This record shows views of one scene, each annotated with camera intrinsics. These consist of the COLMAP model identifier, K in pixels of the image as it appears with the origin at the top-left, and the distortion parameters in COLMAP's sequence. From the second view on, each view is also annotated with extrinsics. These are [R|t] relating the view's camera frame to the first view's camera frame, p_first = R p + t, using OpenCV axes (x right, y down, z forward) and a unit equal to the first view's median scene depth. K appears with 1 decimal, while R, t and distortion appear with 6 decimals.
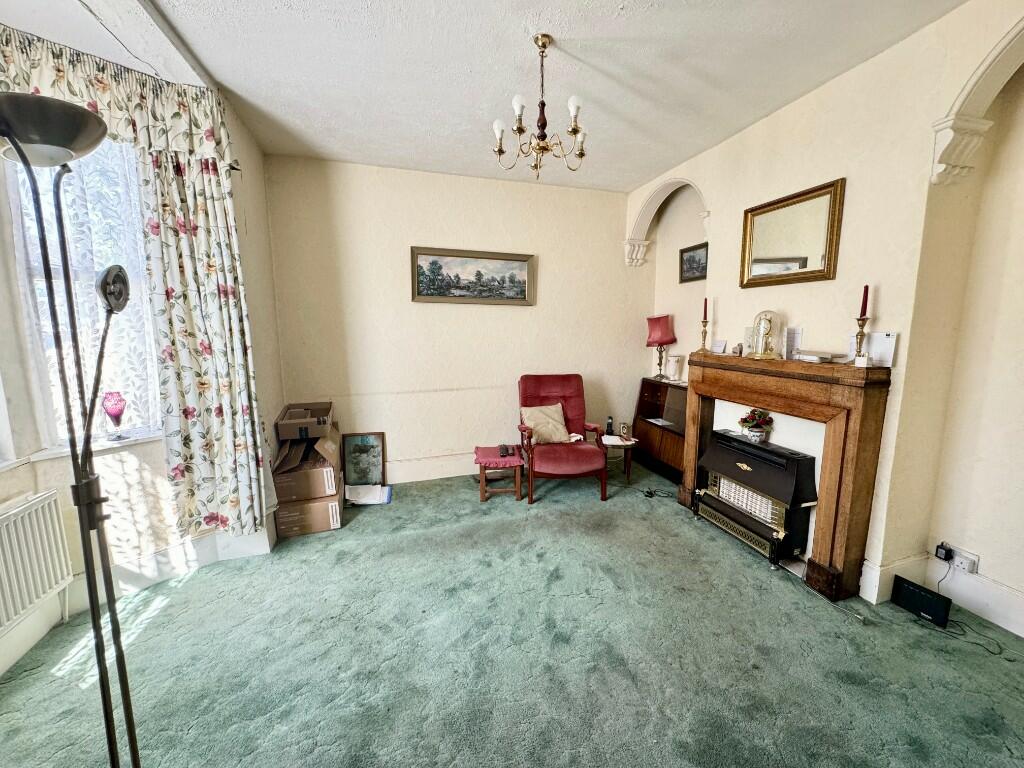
lens RADIAL K [[409.3, 0, 511.7], [0, 409.3, 384.4], [0, 0, 1]] dist [-0.003371, -0.000131]
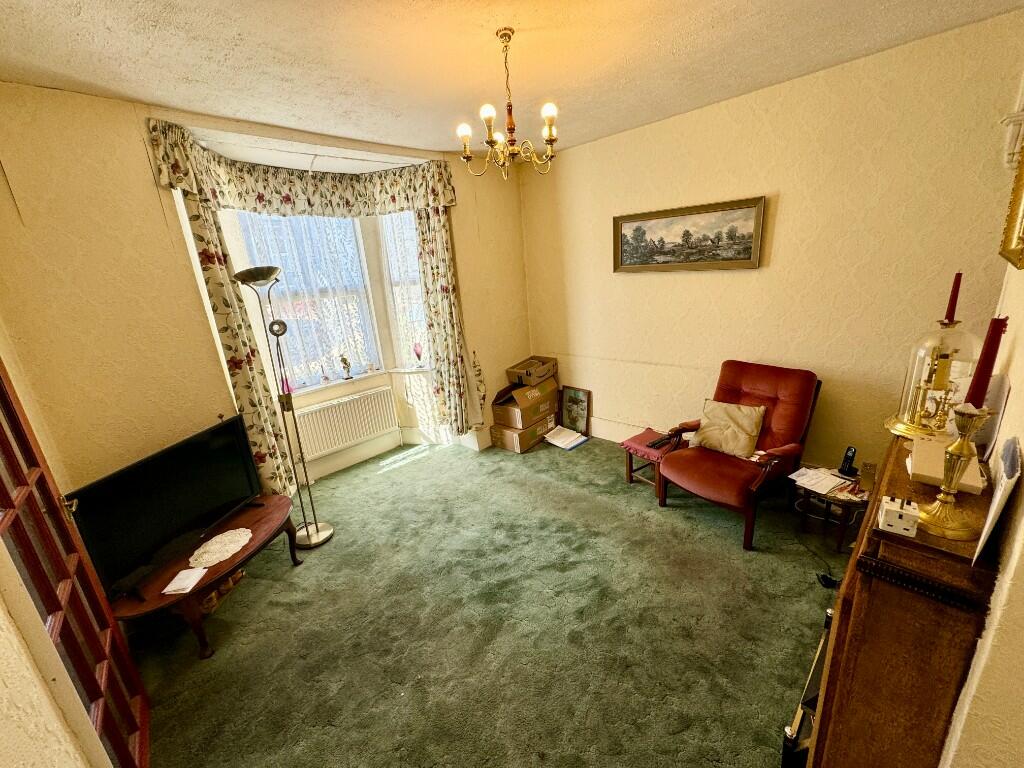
lens RADIAL K [[409.3, 0, 509.5], [0, 409.3, 384.6], [0, 0, 1]] dist [-0.003371, -0.000131]
pose [[0.471095, 0.213403, -0.855879, 0.563790], [-0.049102, 0.975133, 0.216111, -0.138162], [0.880715, -0.059784, 0.469859, 0.276927]]
